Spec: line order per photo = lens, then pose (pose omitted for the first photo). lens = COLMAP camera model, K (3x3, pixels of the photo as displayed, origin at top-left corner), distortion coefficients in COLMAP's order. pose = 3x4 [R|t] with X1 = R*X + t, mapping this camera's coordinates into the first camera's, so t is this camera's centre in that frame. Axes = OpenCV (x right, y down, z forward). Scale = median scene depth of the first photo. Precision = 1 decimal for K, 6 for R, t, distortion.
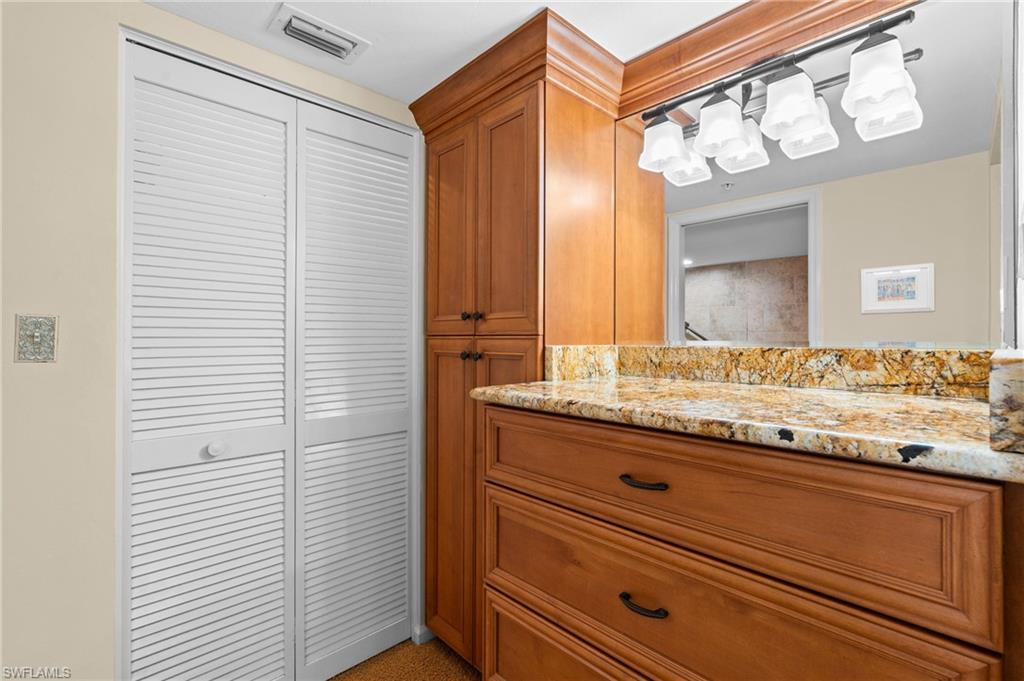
lens RADIAL K [[468.7, 0, 510.7], [0, 468.7, 338.8], [0, 0, 1]] dist [0.001509, 0.001723]
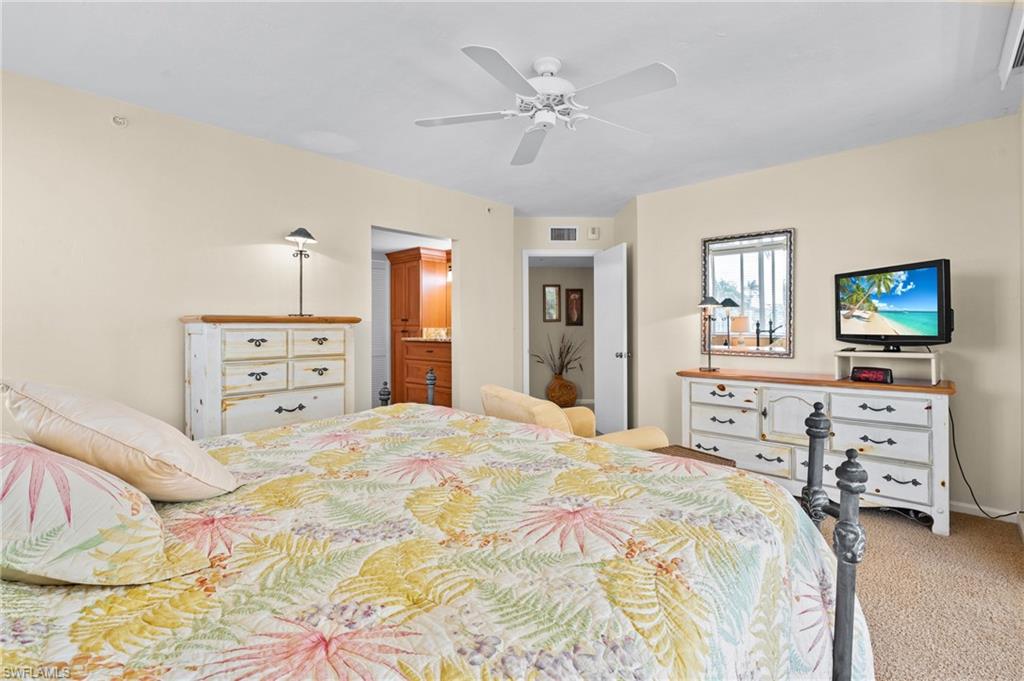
lens RADIAL K [[468.7, 0, 512.9], [0, 468.7, 334.5], [0, 0, 1]] dist [0.001509, 0.001723]
pose [[0.997529, -0.006507, 0.069954, 0.483372], [0.005974, 0.999952, 0.007826, 0.037140], [-0.070001, -0.007388, 0.997520, -2.568047]]
